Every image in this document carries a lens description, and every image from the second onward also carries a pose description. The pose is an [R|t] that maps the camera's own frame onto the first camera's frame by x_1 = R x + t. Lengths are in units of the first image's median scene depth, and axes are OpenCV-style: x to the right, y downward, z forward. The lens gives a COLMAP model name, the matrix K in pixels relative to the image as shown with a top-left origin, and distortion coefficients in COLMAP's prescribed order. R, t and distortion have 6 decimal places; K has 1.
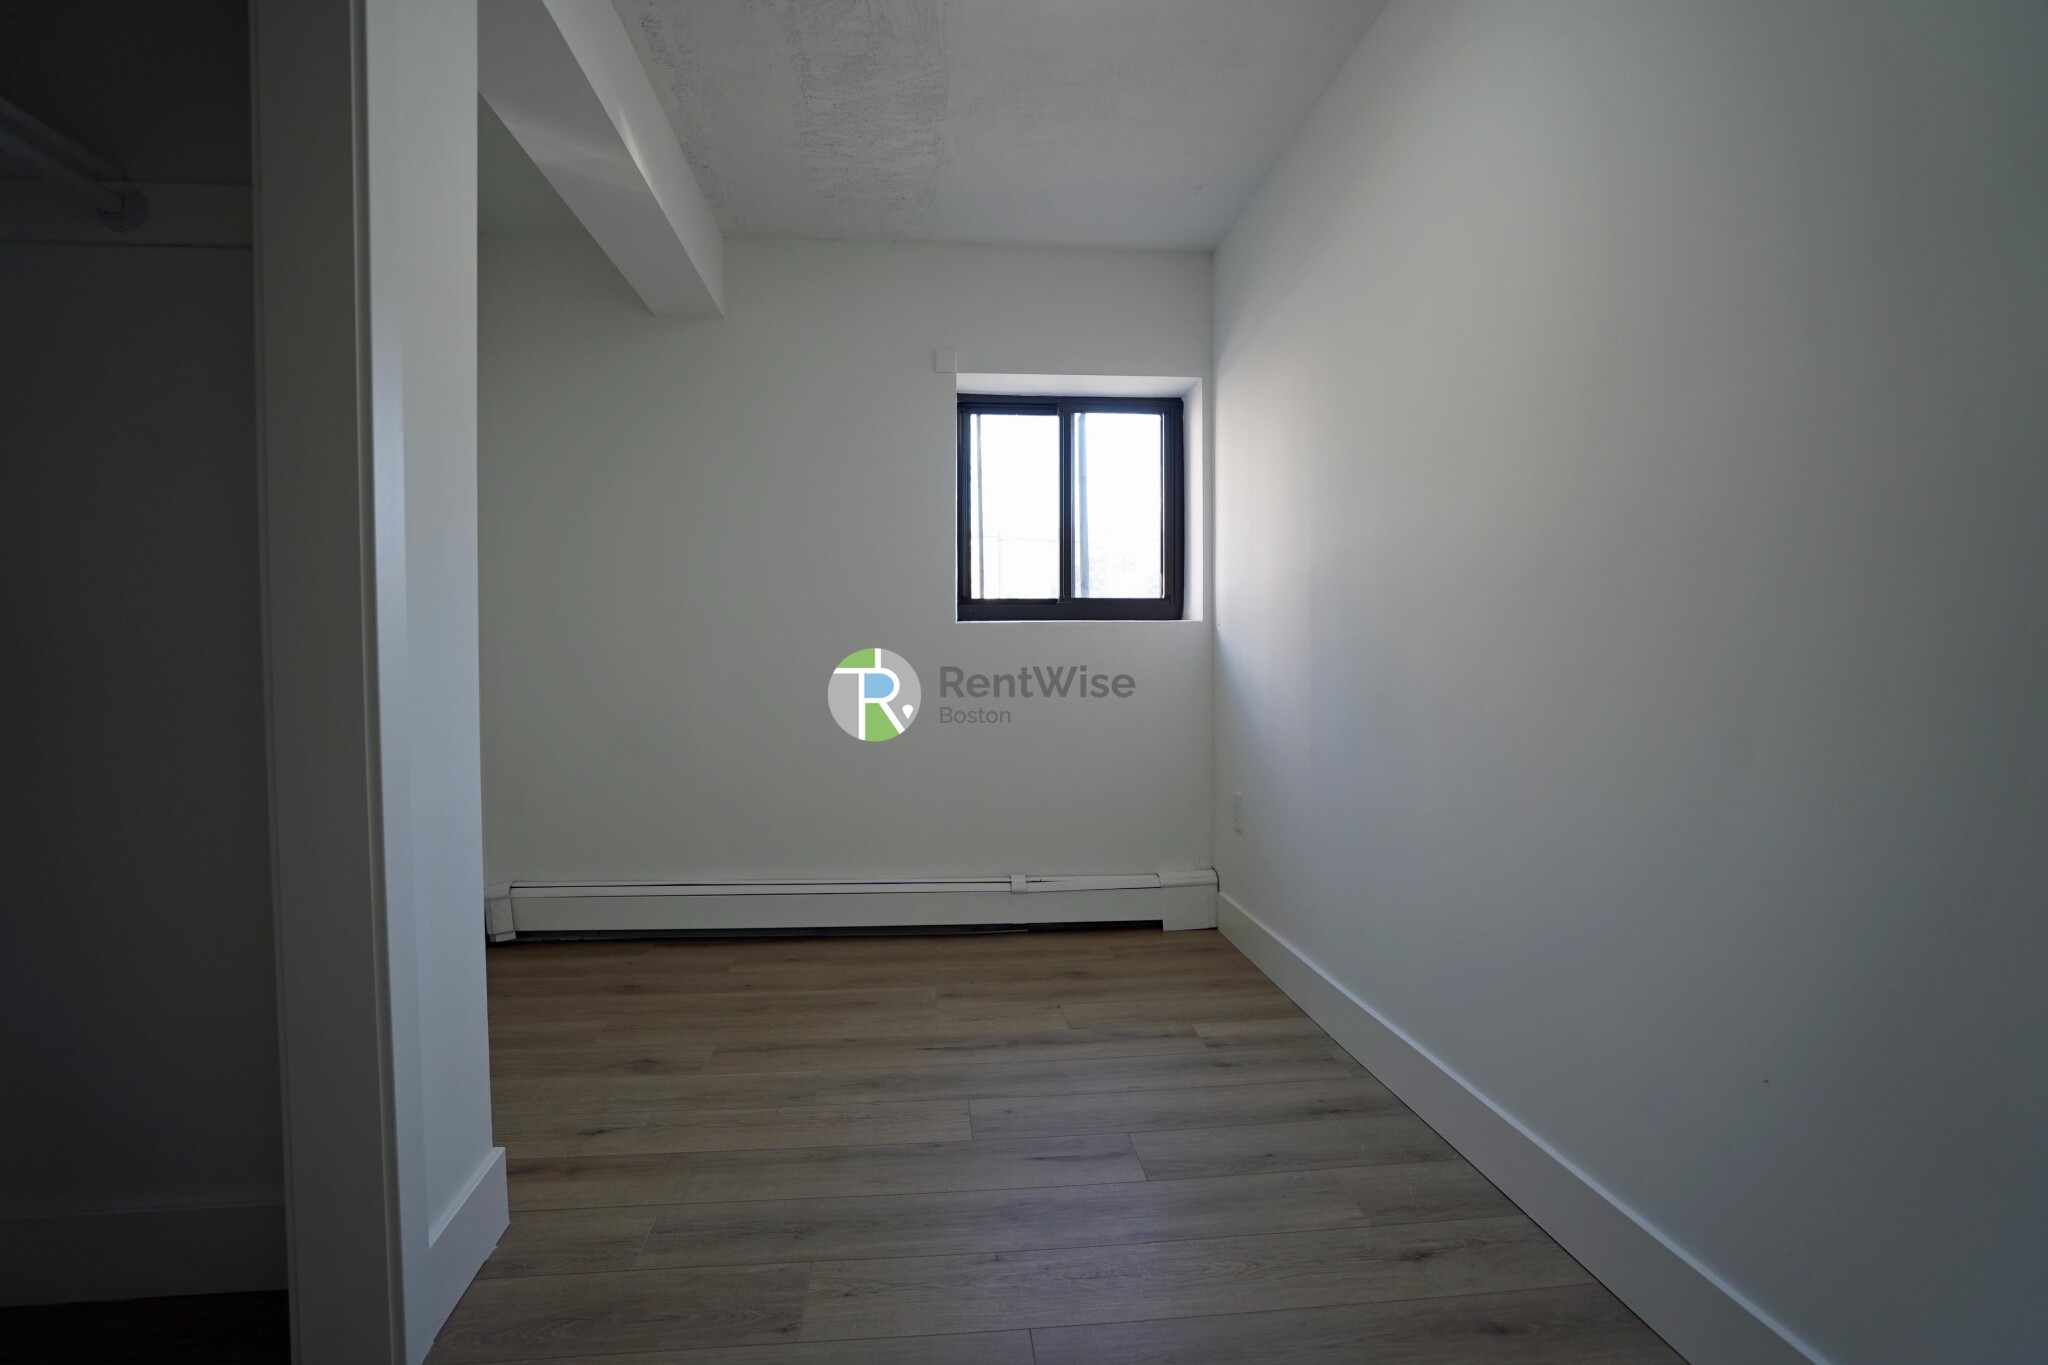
lens RADIAL K [[983.4, 0, 1002.3], [0, 983.4, 690.5], [0, 0, 1]] dist [-0.061431, 0.033148]
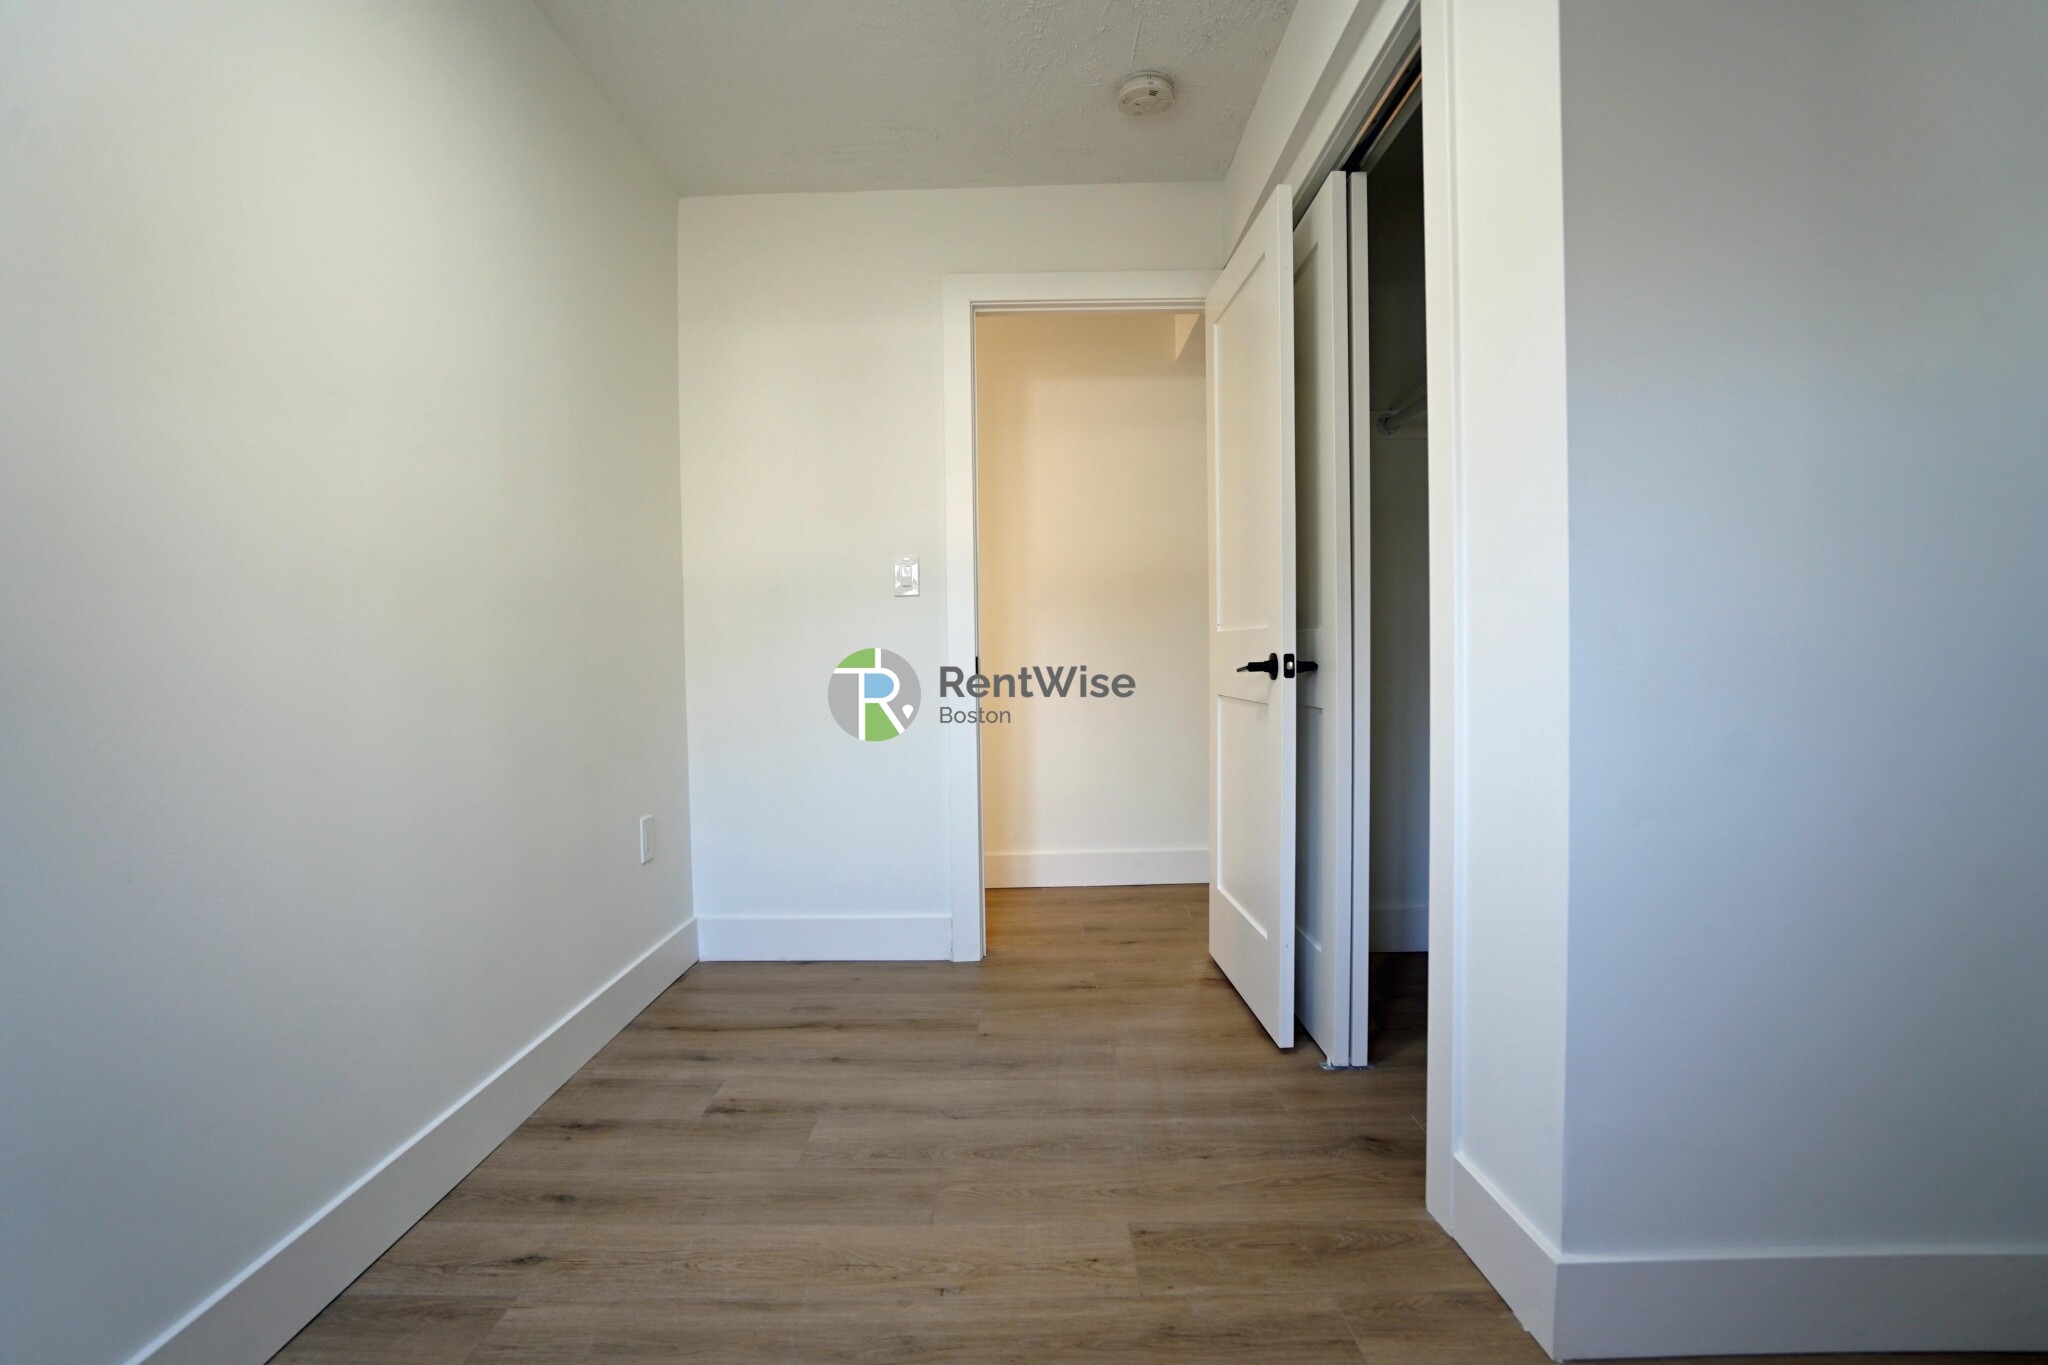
lens RADIAL K [[983.4, 0, 1002.3], [0, 983.4, 690.5], [0, 0, 1]] dist [-0.061431, 0.033148]
pose [[-0.993726, 0.019948, 0.110053, -0.183048], [0.026501, 0.997941, 0.058407, -0.045824], [-0.108661, 0.060957, -0.992208, 1.949729]]
